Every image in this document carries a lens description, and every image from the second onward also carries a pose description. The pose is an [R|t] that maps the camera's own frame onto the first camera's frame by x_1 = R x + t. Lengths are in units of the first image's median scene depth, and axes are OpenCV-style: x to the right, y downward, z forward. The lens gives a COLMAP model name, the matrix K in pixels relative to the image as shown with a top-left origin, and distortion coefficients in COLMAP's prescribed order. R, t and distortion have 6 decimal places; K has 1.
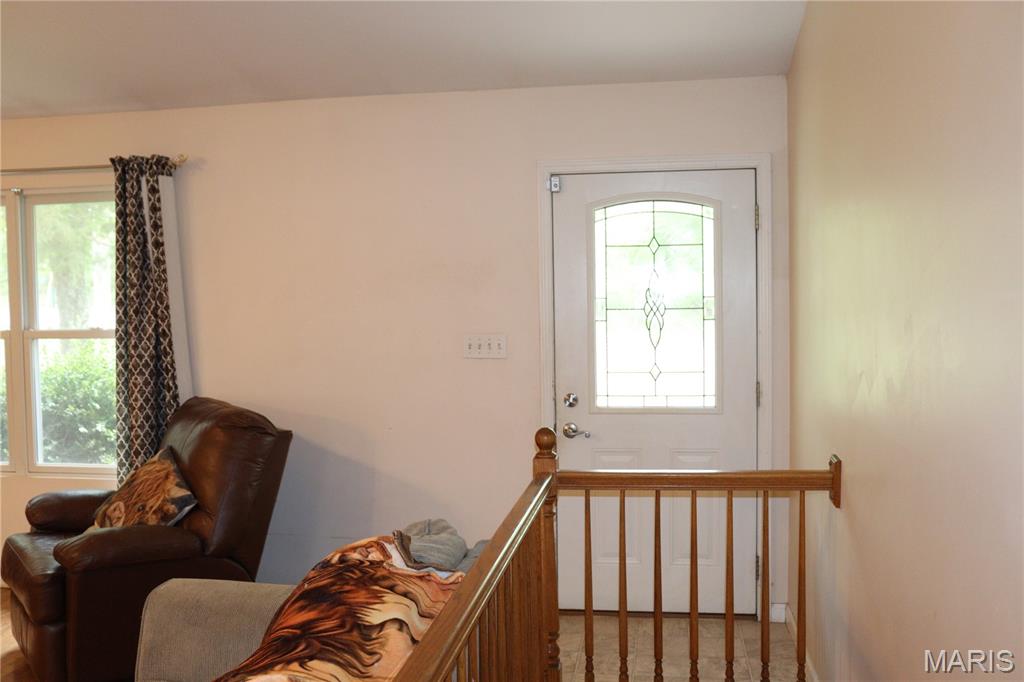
lens RADIAL K [[969.2, 0, 512.0], [0, 969.2, 341.0], [0, 0, 1]] dist [-0.077172, 0.020072]
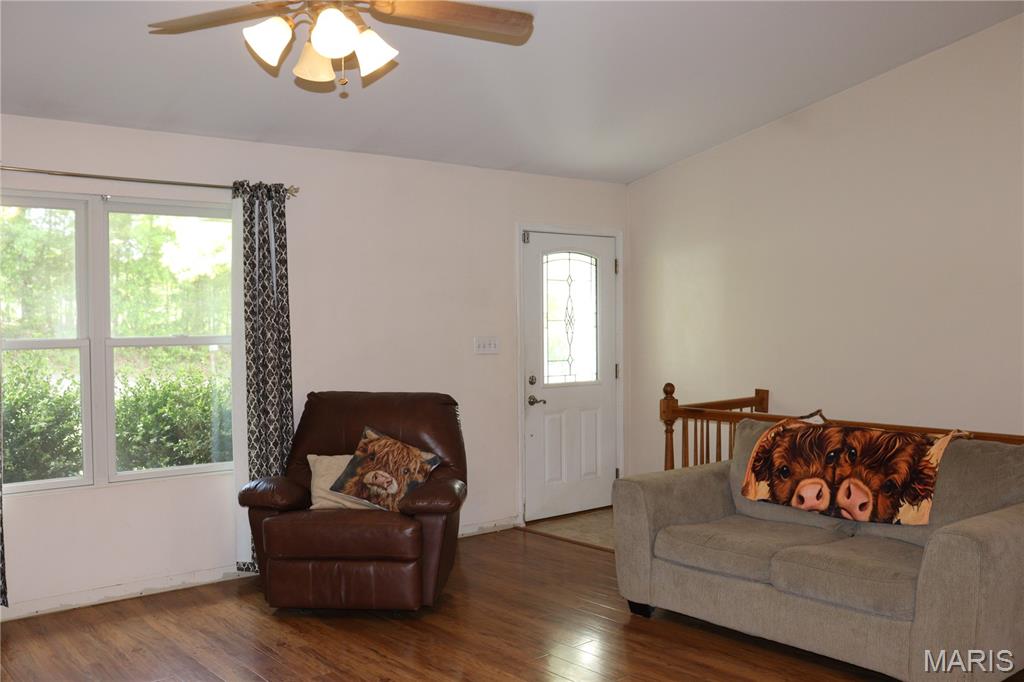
lens RADIAL K [[969.2, 0, 512.0], [0, 969.2, 341.0], [0, 0, 1]] dist [-0.077172, 0.020072]
pose [[0.641214, -0.008234, 0.767318, -1.086180], [0.032989, 0.999314, -0.016843, 0.023438], [-0.766653, 0.036113, 0.641045, 0.049717]]
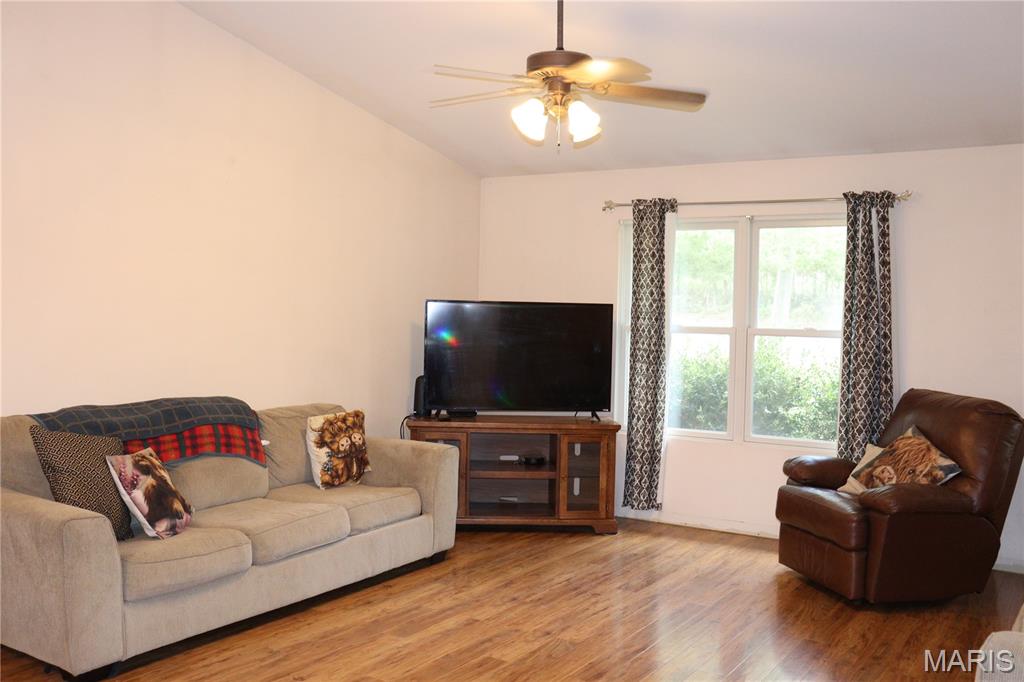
lens RADIAL K [[969.2, 0, 512.0], [0, 969.2, 341.0], [0, 0, 1]] dist [-0.077172, 0.020072]
pose [[0.925438, 0.046687, -0.376012, -0.346091], [-0.051122, 0.998691, -0.001820, 0.025939], [0.375434, 0.020906, 0.926613, -0.320137]]
